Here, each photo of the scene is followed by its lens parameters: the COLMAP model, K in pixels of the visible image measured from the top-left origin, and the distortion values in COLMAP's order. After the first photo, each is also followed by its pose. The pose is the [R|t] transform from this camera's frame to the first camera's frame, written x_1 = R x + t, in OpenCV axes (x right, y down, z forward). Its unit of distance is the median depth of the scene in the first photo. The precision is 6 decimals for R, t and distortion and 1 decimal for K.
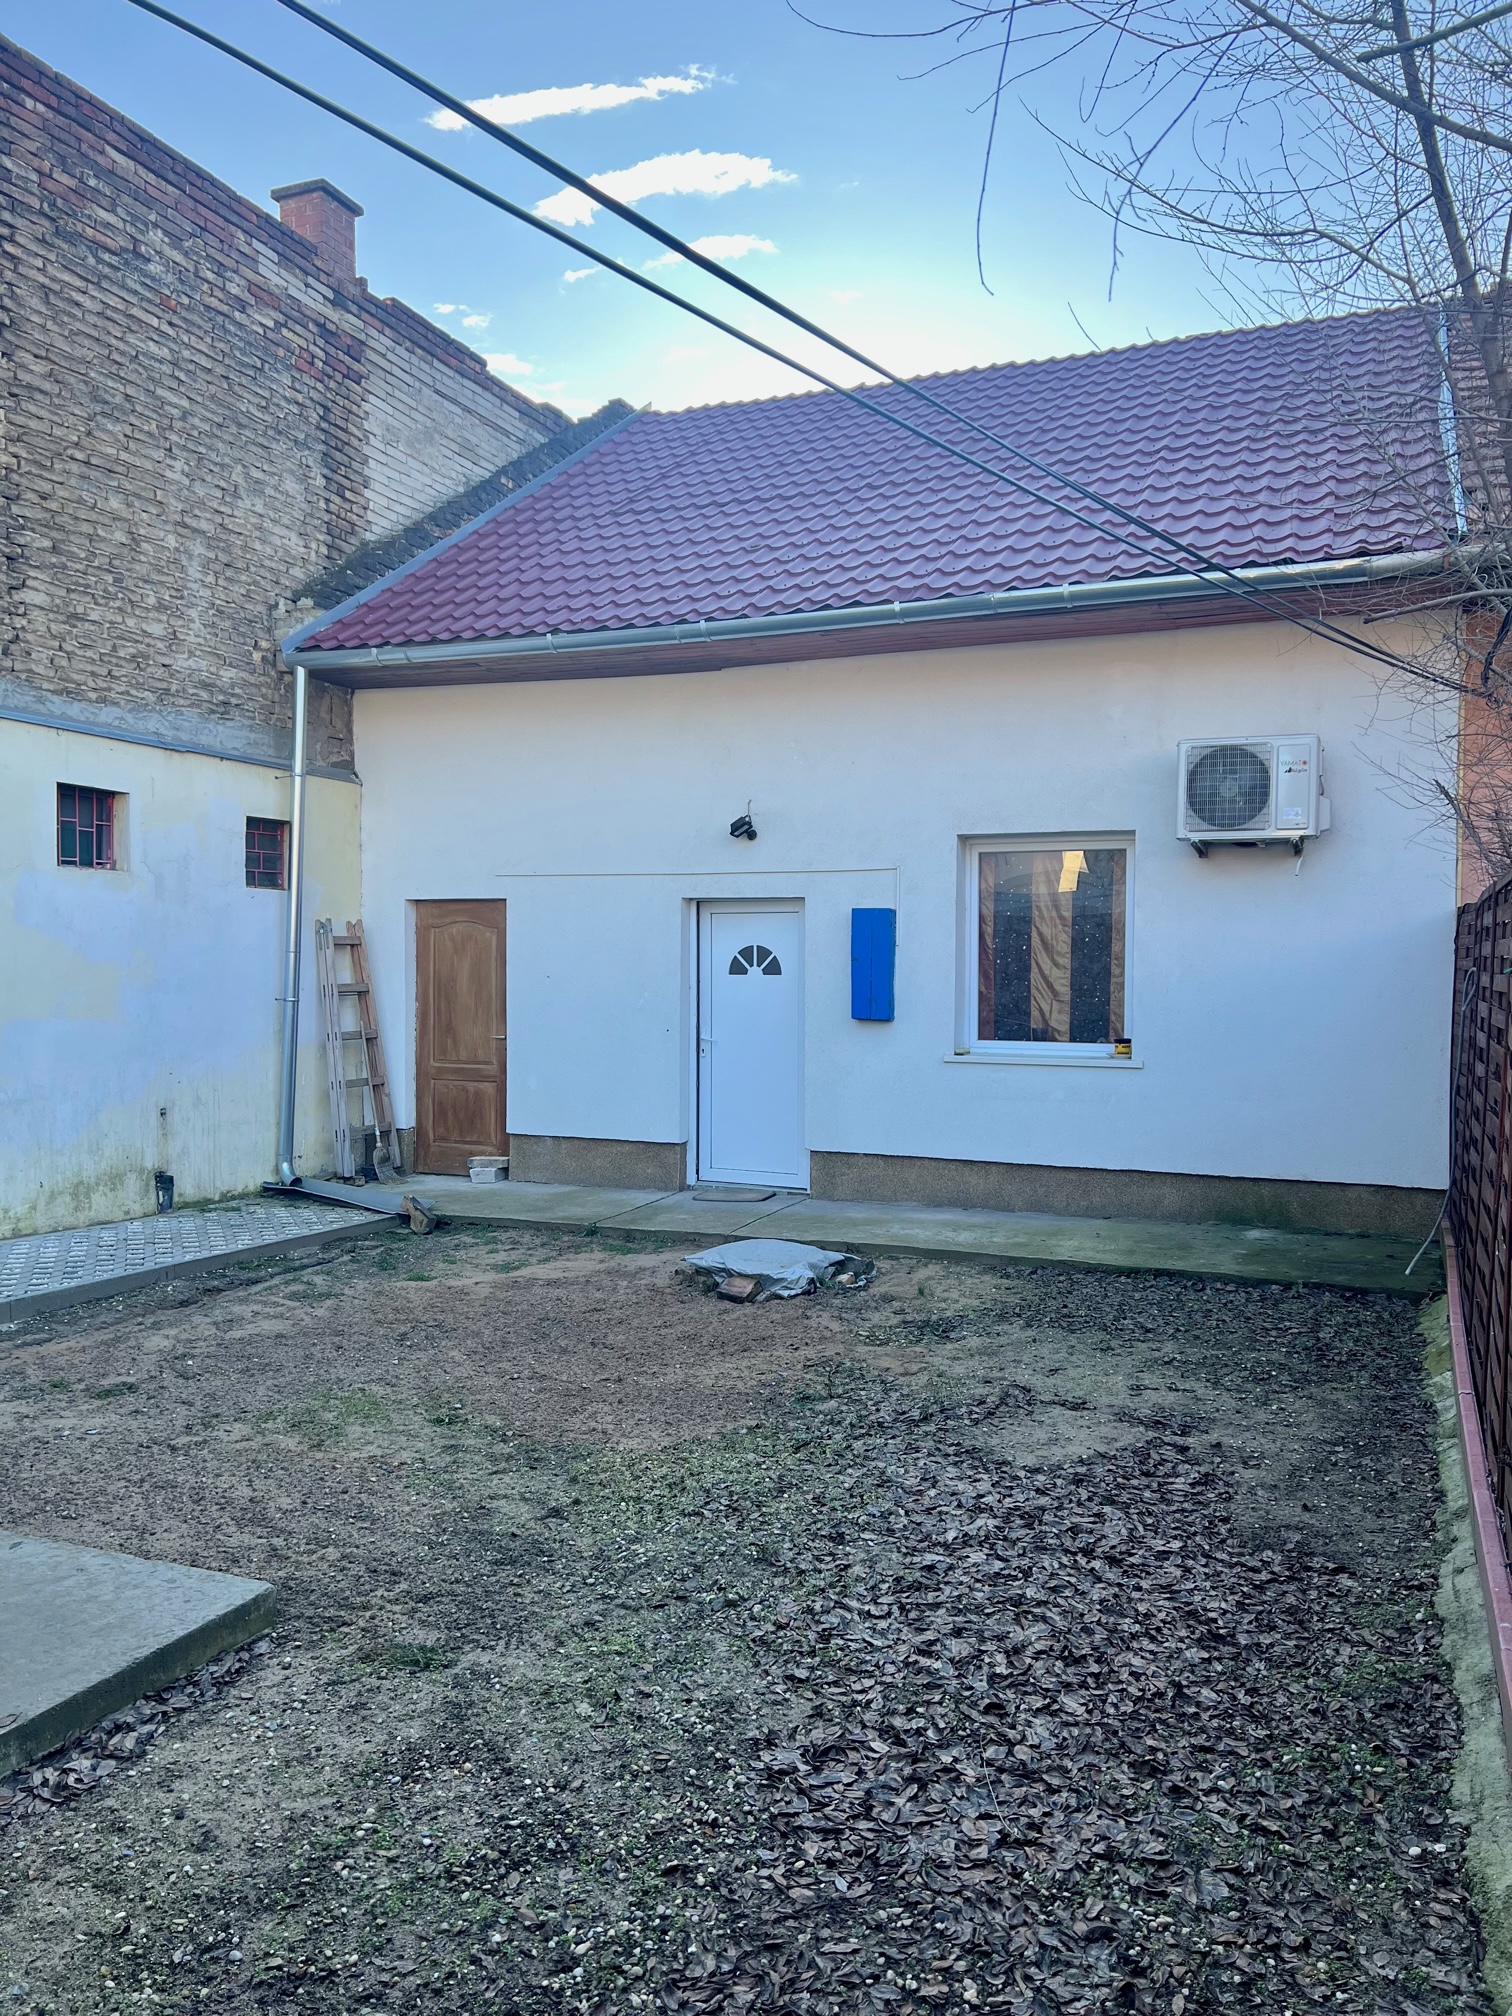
lens RADIAL K [[1515.0, 0, 756.0], [0, 1515.0, 1008.0], [0, 0, 1]] dist [0.053396, -0.050464]
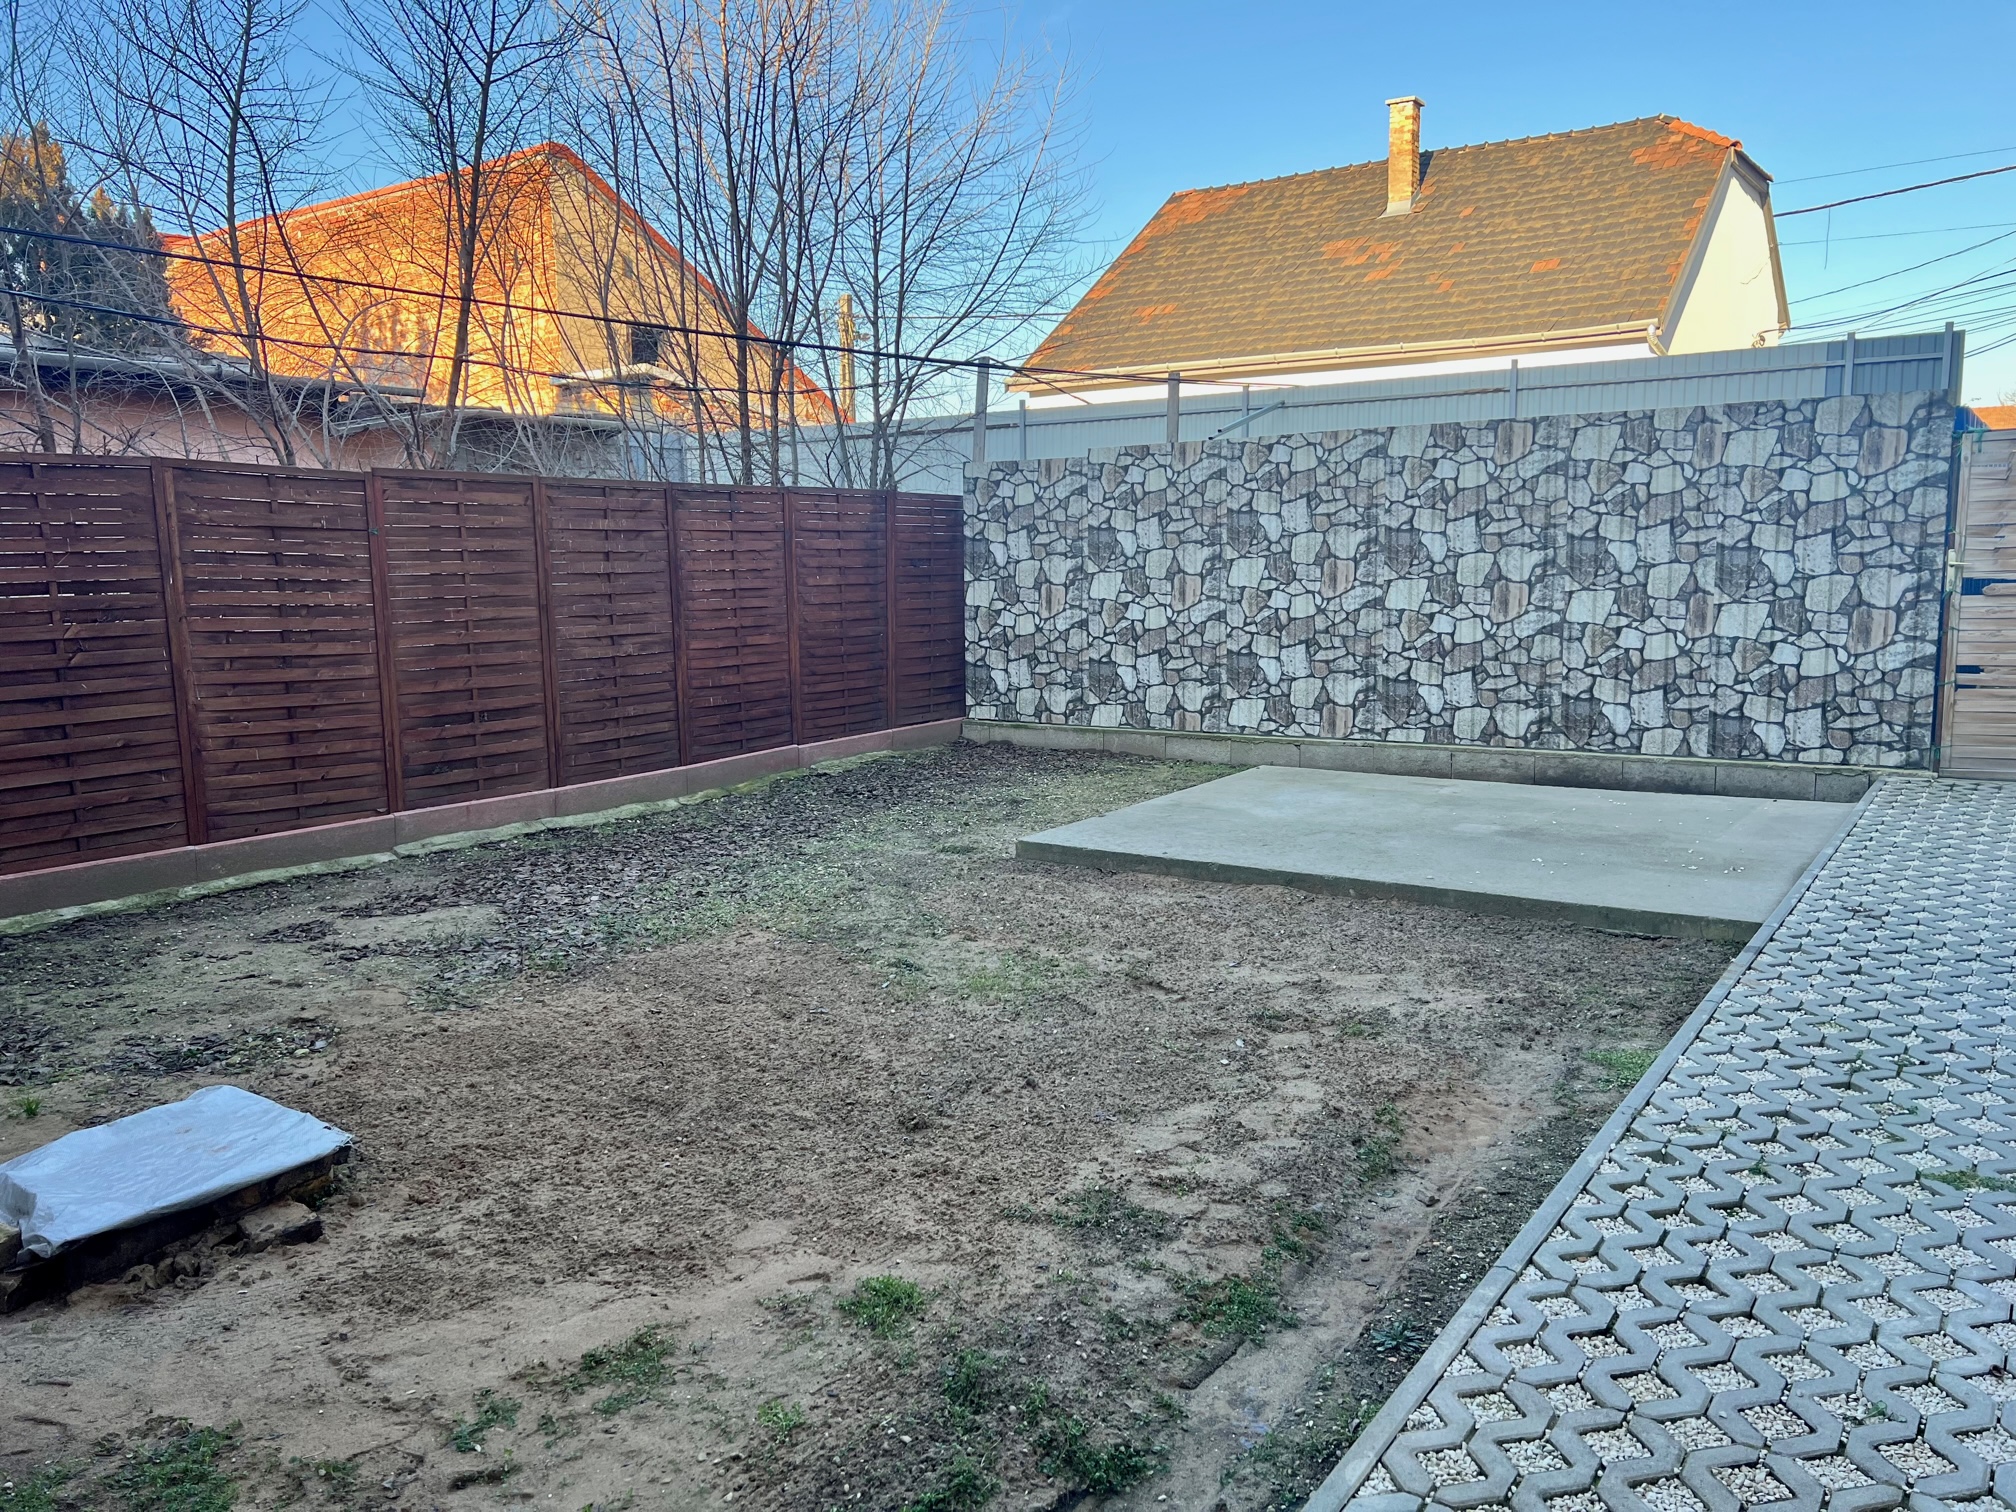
lens RADIAL K [[1505.8, 0, 1000.0], [0, 1505.8, 751.5], [0, 0, 1]] dist [0.063391, -0.075730]
pose [[-0.976631, -0.014633, 0.214426, -0.480068], [0.020443, 0.986831, 0.160456, -0.034153], [-0.213951, 0.161090, -0.963470, 1.940075]]
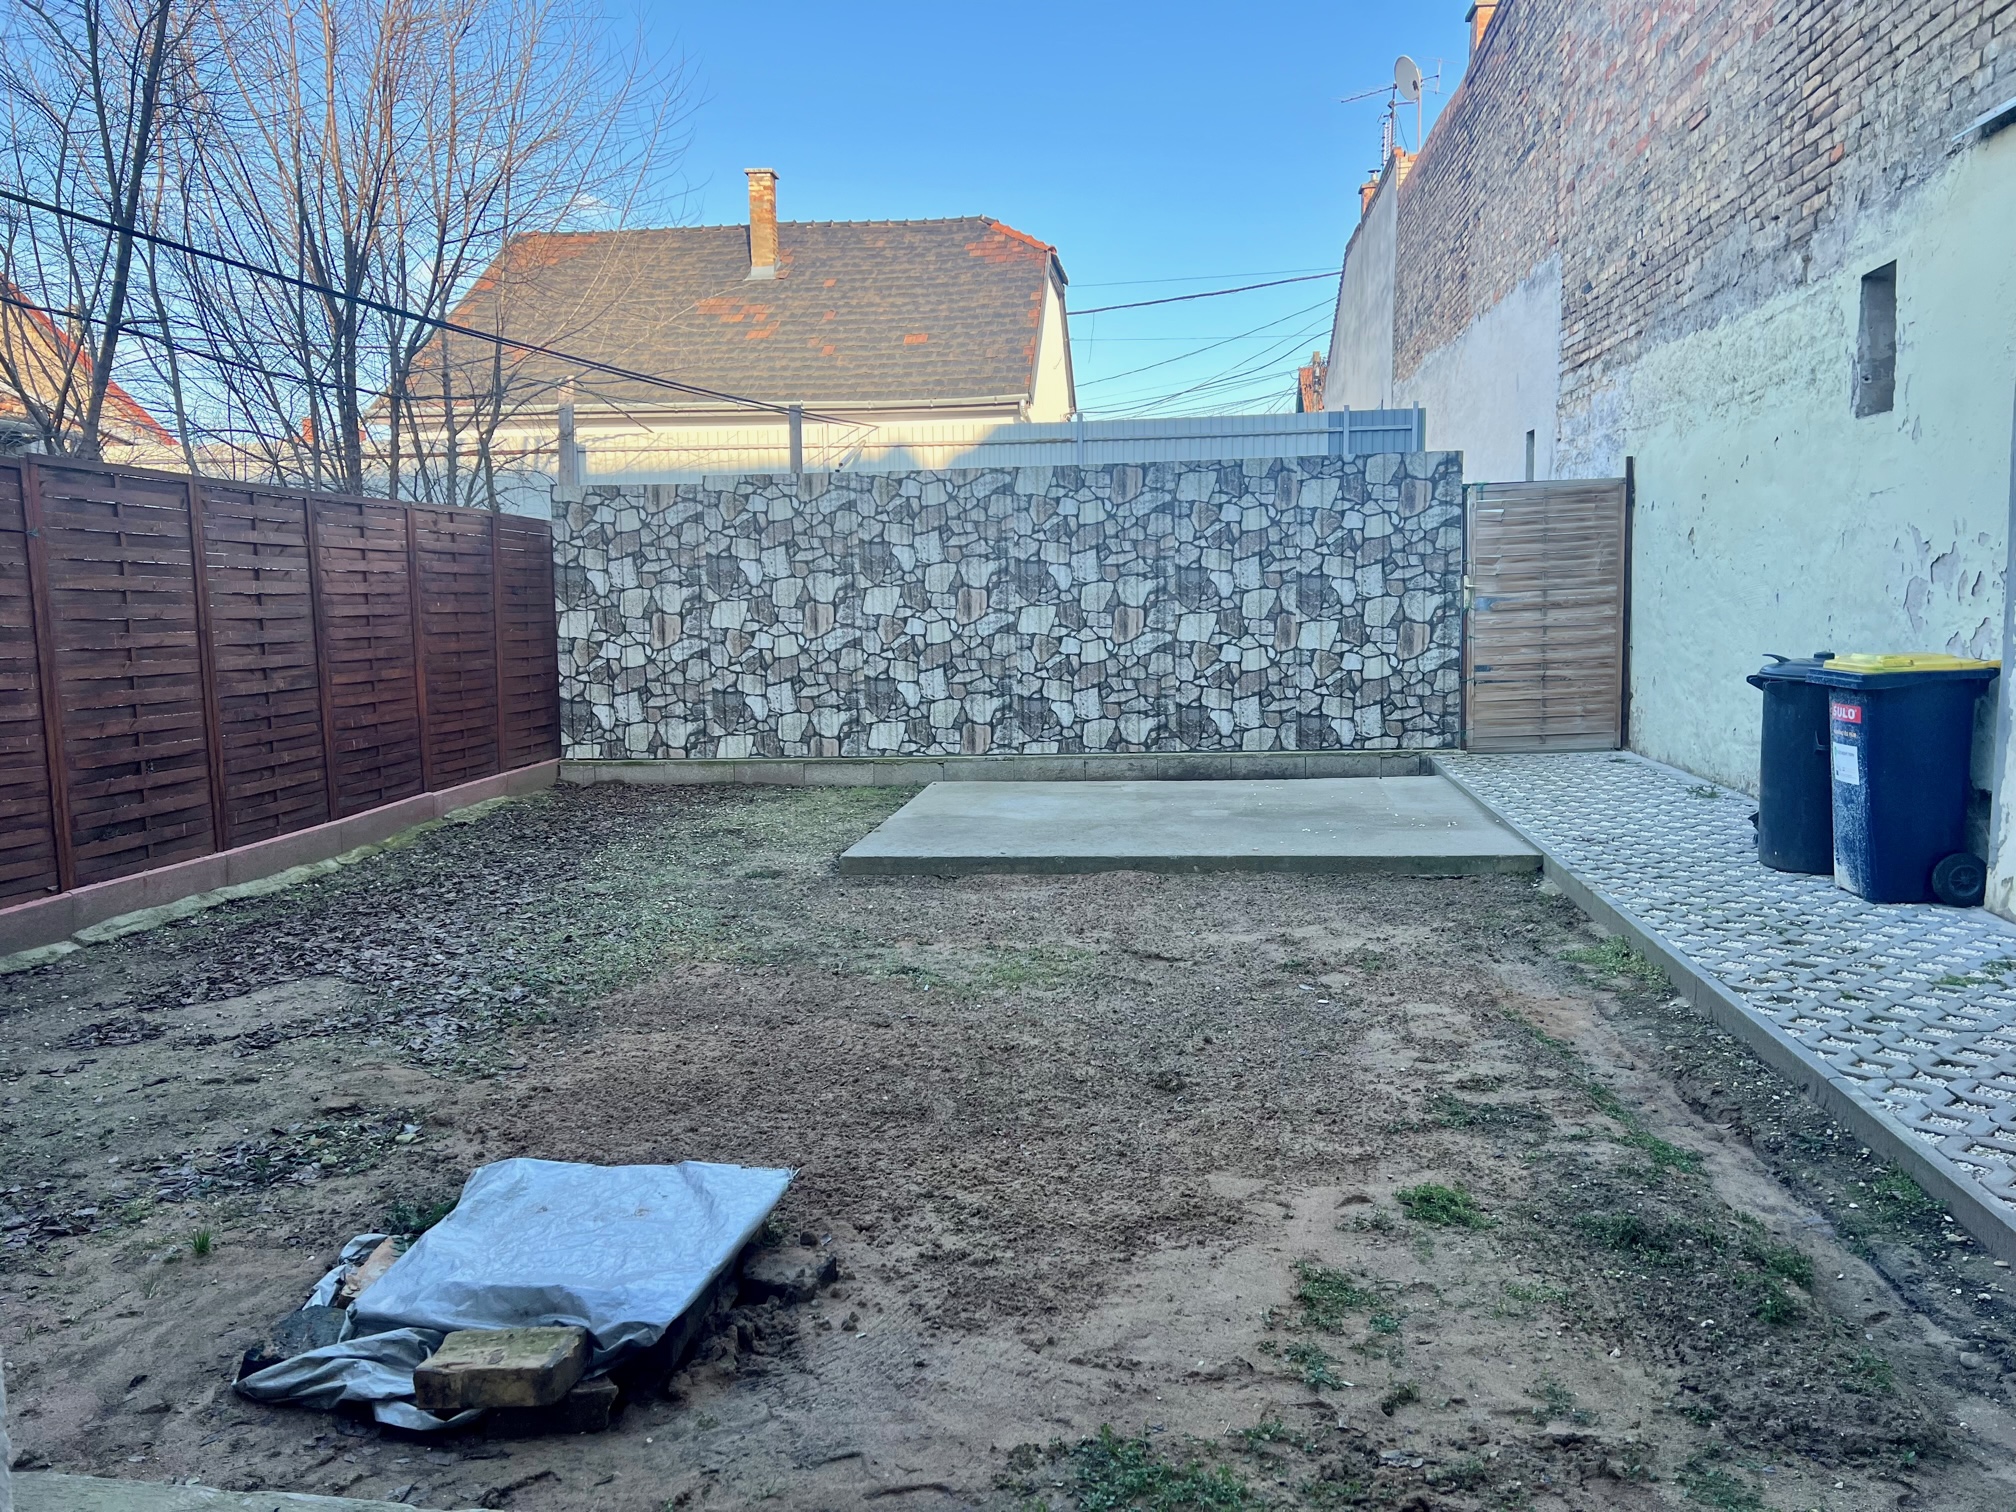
lens RADIAL K [[1493.5, 0, 1008.0], [0, 1493.5, 756.0], [0, 0, 1]] dist [0.153192, -0.313496]
pose [[-0.959891, 0.044138, -0.276877, 0.005272], [0.007646, 0.991284, 0.131516, -0.001715], [0.280269, 0.124124, -0.951863, 1.946422]]
